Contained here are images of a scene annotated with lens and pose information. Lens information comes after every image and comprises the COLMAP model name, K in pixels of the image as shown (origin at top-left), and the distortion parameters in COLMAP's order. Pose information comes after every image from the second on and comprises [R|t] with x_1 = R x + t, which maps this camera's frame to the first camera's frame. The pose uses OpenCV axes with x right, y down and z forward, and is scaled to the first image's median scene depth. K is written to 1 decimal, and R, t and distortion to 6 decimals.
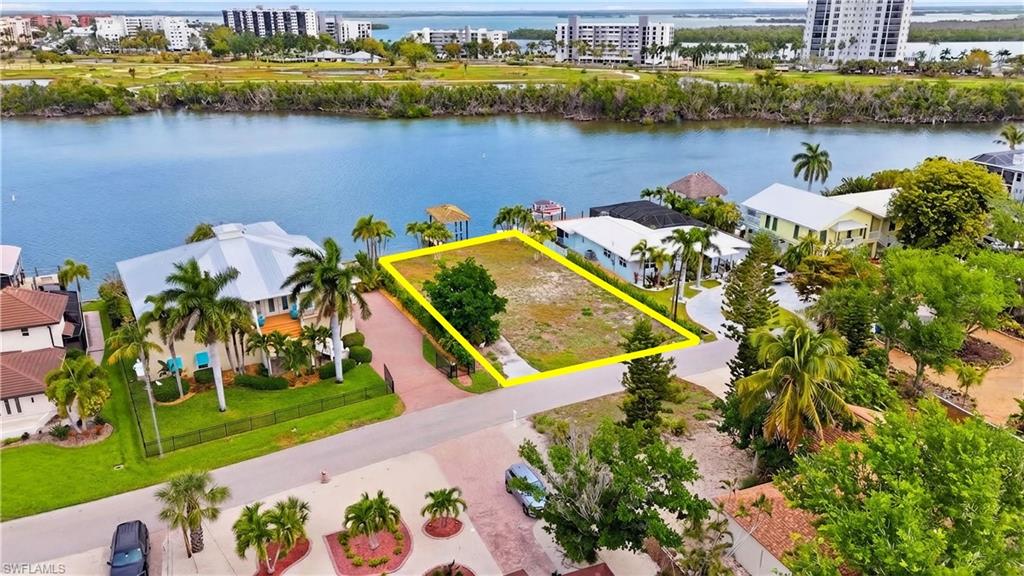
lens RADIAL K [[758.7, 0, 512.0], [0, 758.7, 288.0], [0, 0, 1]] dist [0.071544, -0.075625]
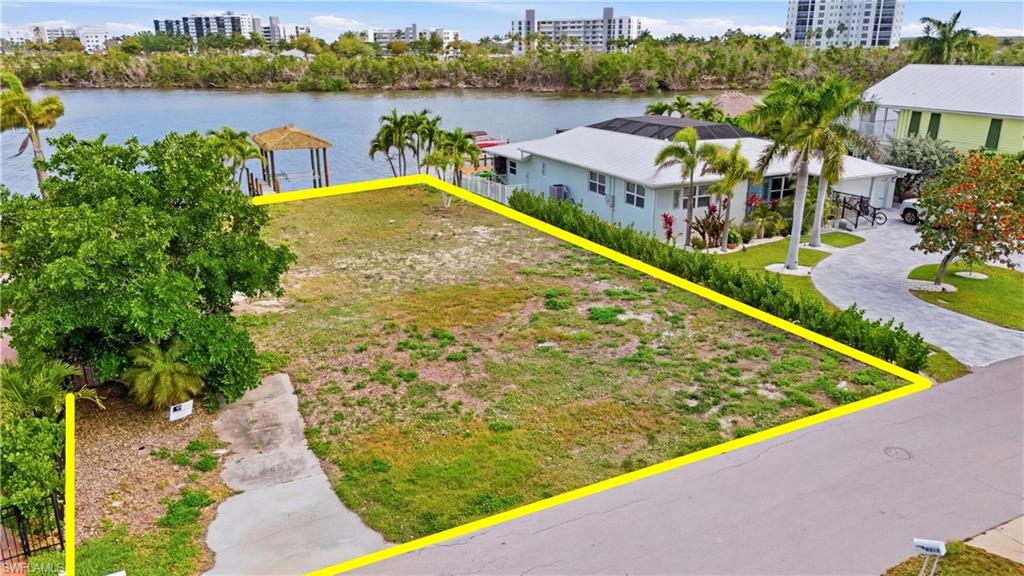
lens RADIAL K [[758.7, 0, 512.0], [0, 758.7, 288.0], [0, 0, 1]] dist [0.071544, -0.075625]
pose [[0.998785, -0.015204, 0.046869, 0.012785], [0.016966, 0.999155, -0.037434, 0.008194], [-0.046260, 0.038183, 0.998199, 0.135281]]
